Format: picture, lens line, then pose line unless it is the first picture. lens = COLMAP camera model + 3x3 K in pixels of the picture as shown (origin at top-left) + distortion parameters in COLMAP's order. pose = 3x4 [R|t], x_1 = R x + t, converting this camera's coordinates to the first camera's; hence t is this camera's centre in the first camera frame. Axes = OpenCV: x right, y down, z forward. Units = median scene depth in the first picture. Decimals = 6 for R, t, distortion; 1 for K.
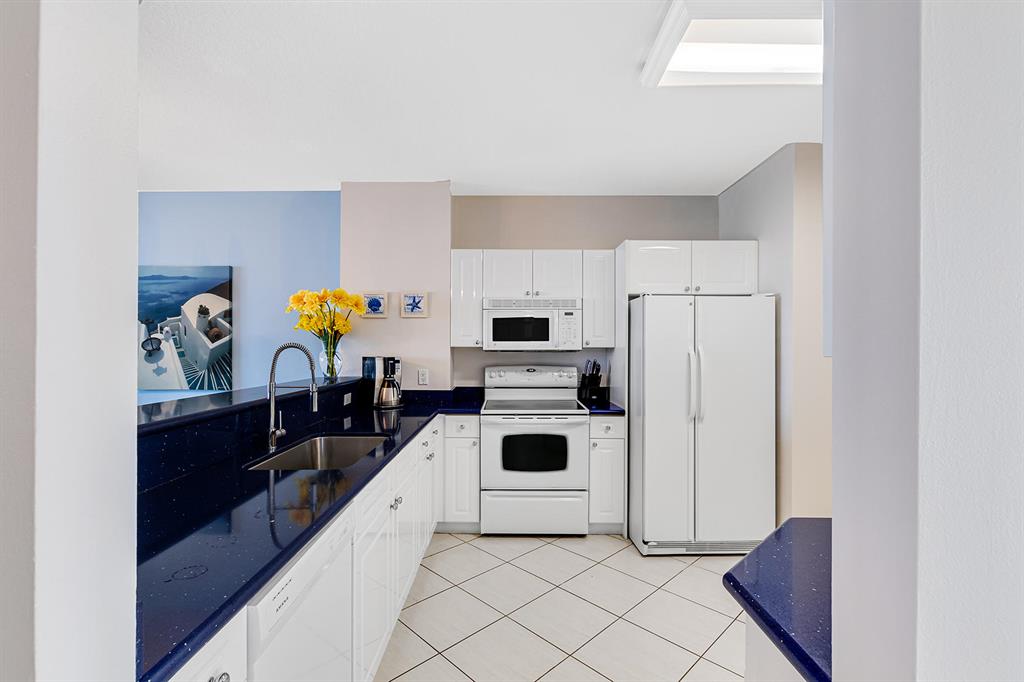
lens RADIAL K [[463.0, 0, 510.7], [0, 463.0, 347.2], [0, 0, 1]] dist [0.002657, -0.002865]
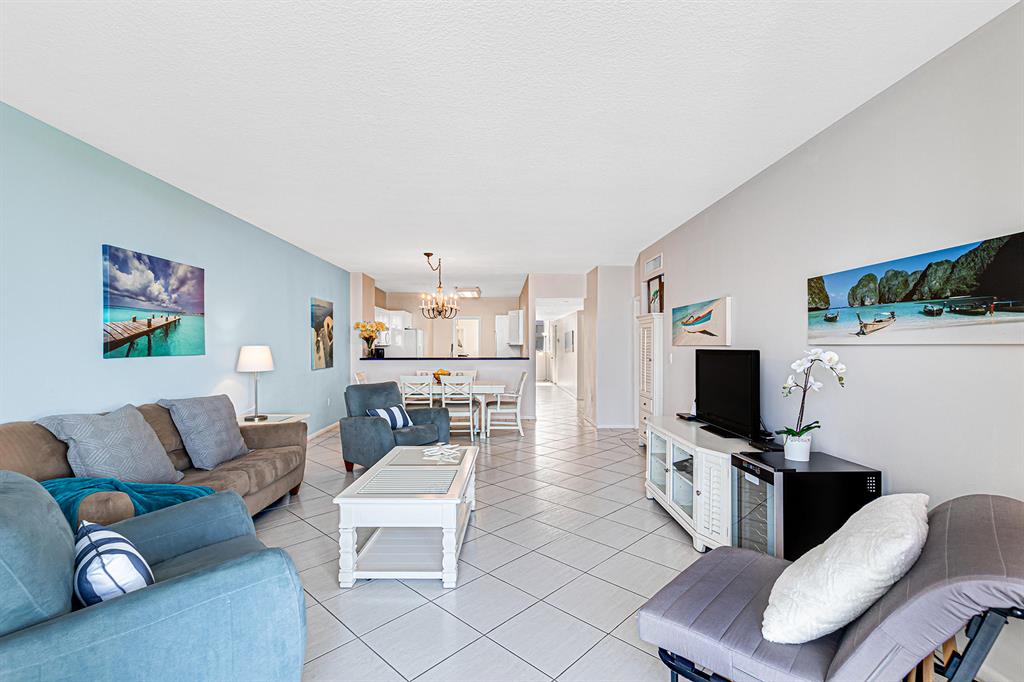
lens RADIAL K [[463.0, 0, 517.1], [0, 463.0, 340.4], [0, 0, 1]] dist [0.002657, -0.002865]
pose [[-0.037204, 0.006431, 0.999287, -2.573837], [-0.000132, 0.999979, -0.006440, -0.005500], [-0.999308, -0.000372, -0.037203, 0.304888]]
